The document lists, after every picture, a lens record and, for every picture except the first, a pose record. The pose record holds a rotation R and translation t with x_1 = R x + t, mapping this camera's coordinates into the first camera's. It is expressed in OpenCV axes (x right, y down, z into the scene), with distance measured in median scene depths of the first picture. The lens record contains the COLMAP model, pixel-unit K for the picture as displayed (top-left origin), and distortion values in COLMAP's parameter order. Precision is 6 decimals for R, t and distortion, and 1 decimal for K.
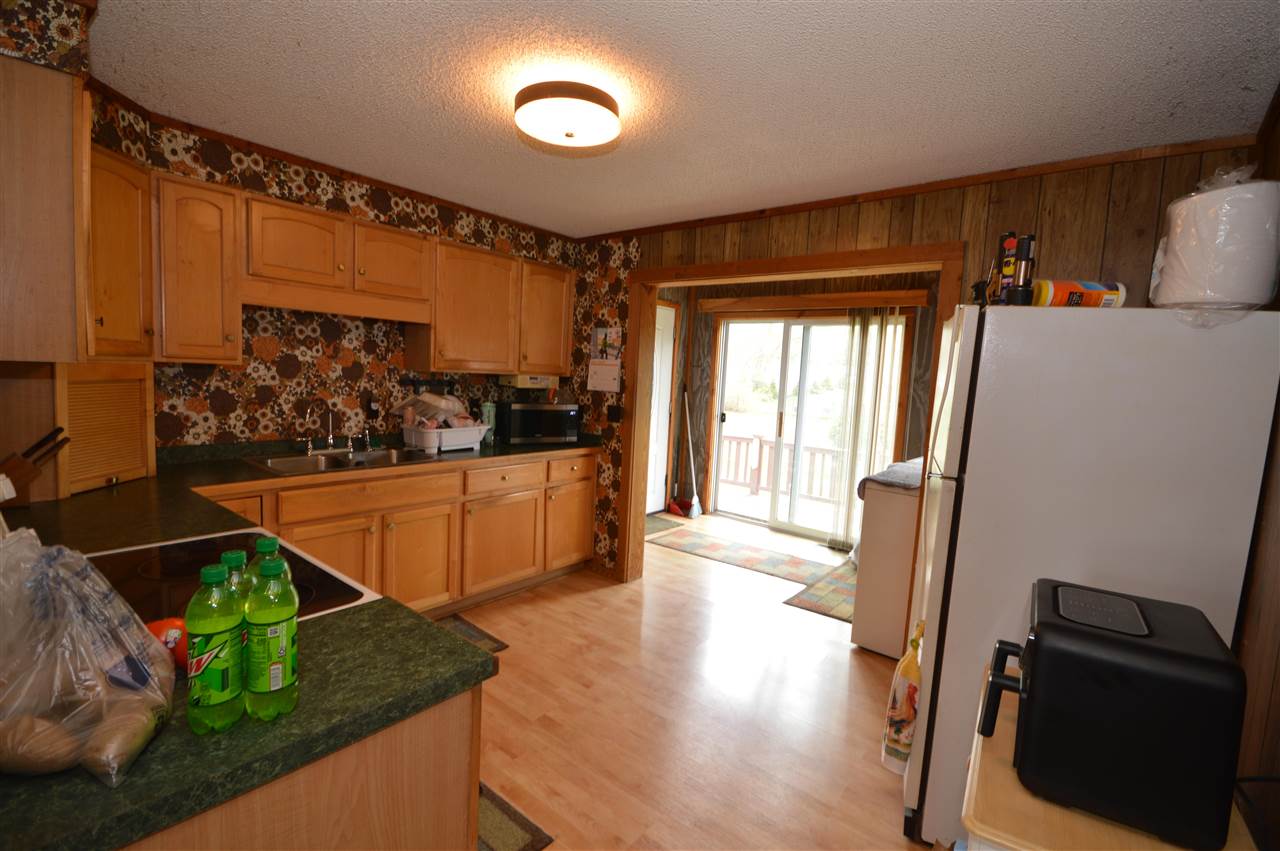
lens RADIAL K [[579.2, 0, 642.6], [0, 579.2, 426.3], [0, 0, 1]] dist [-0.001570, -0.000576]
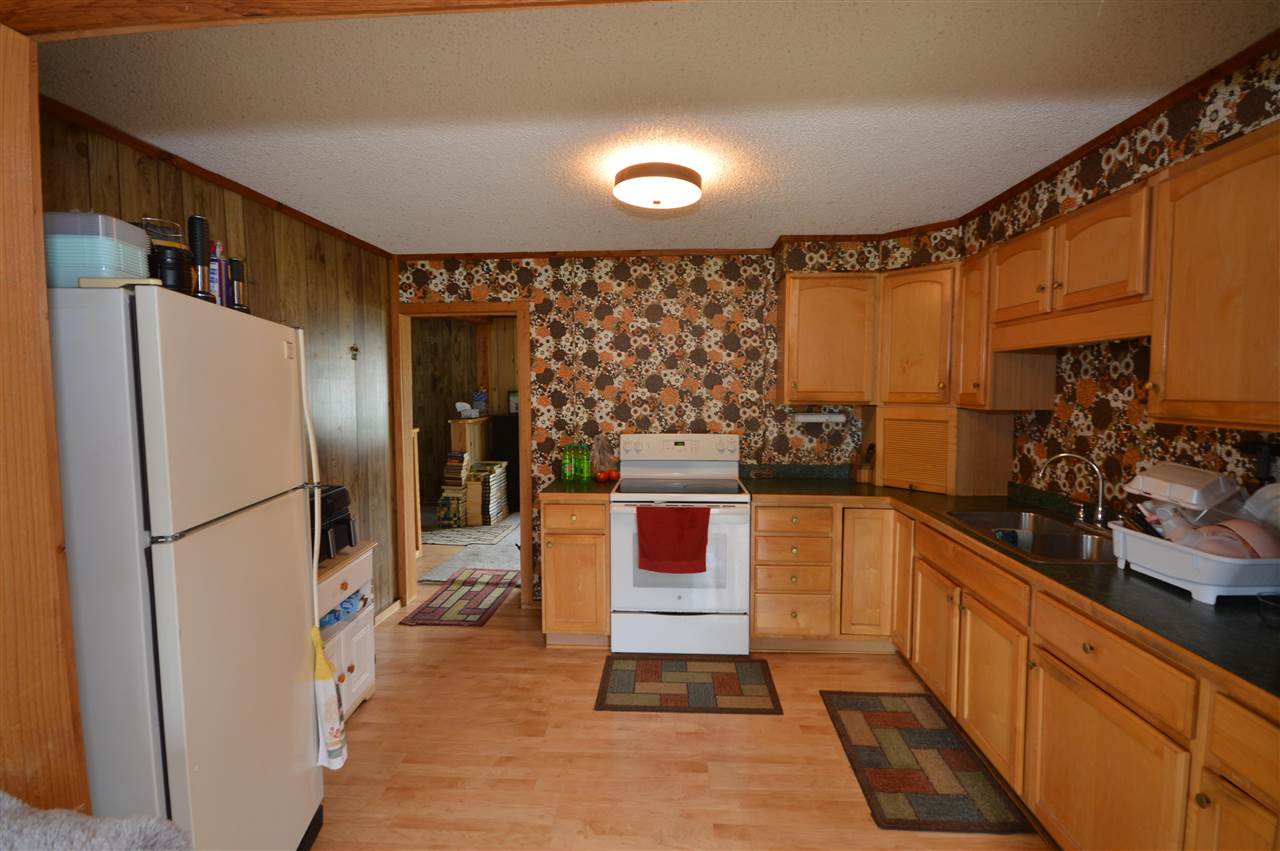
lens RADIAL K [[579.2, 0, 645.8], [0, 579.2, 424.0], [0, 0, 1]] dist [-0.001570, -0.000576]
pose [[-0.814876, -0.007075, -0.579593, 0.368975], [-0.087843, 0.989884, 0.111418, -0.125367], [0.572941, 0.141704, -0.807254, 1.301380]]
